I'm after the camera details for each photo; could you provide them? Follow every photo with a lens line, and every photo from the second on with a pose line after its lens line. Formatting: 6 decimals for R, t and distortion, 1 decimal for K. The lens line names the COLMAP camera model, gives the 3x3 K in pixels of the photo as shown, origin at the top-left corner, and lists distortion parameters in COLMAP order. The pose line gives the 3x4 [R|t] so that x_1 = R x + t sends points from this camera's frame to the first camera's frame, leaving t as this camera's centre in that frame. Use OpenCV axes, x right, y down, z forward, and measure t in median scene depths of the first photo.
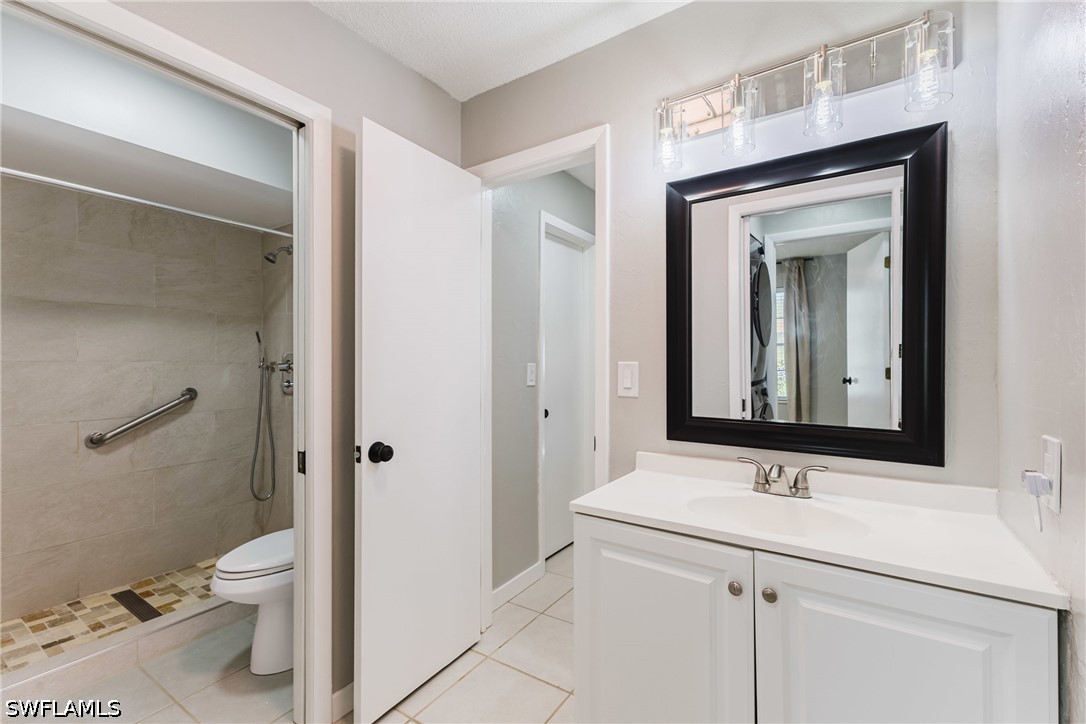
lens RADIAL K [[470.6, 0, 539.9], [0, 470.6, 364.1], [0, 0, 1]] dist [-0.004225, 0.000223]
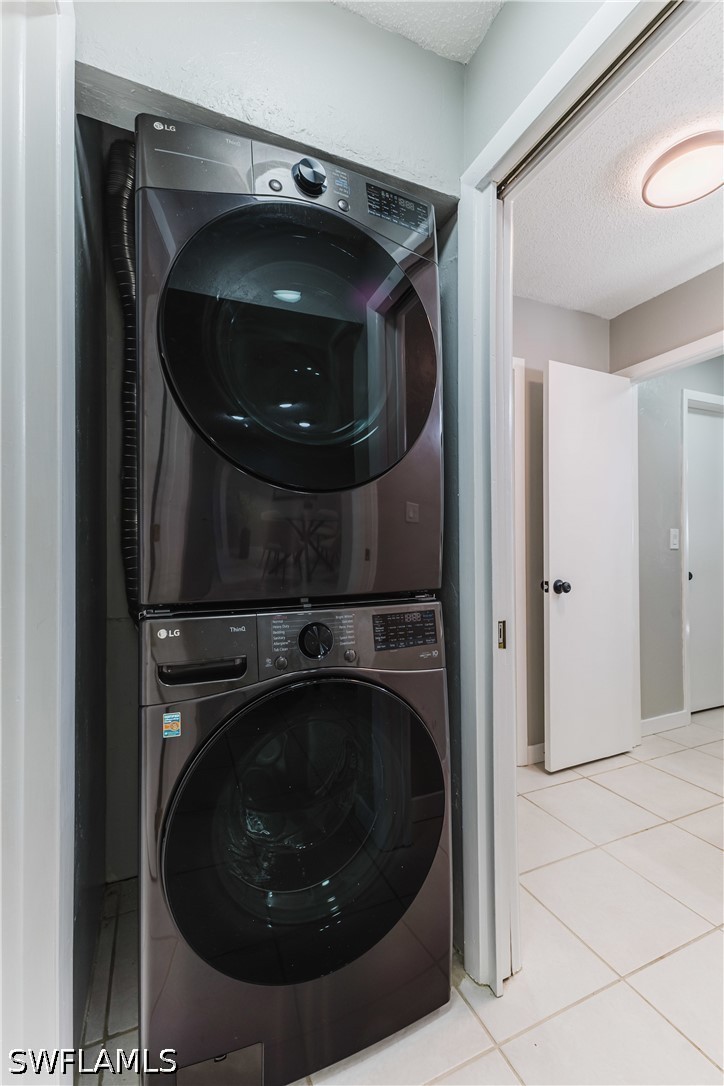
lens RADIAL K [[470.6, 0, 362.2], [0, 470.6, 539.2], [0, 0, 1]] dist [-0.004225, 0.000223]
pose [[0.843544, -0.008605, -0.536992, -0.056824], [0.003590, 0.999940, -0.010385, 0.039952], [0.537049, 0.006832, 0.843523, -0.409410]]
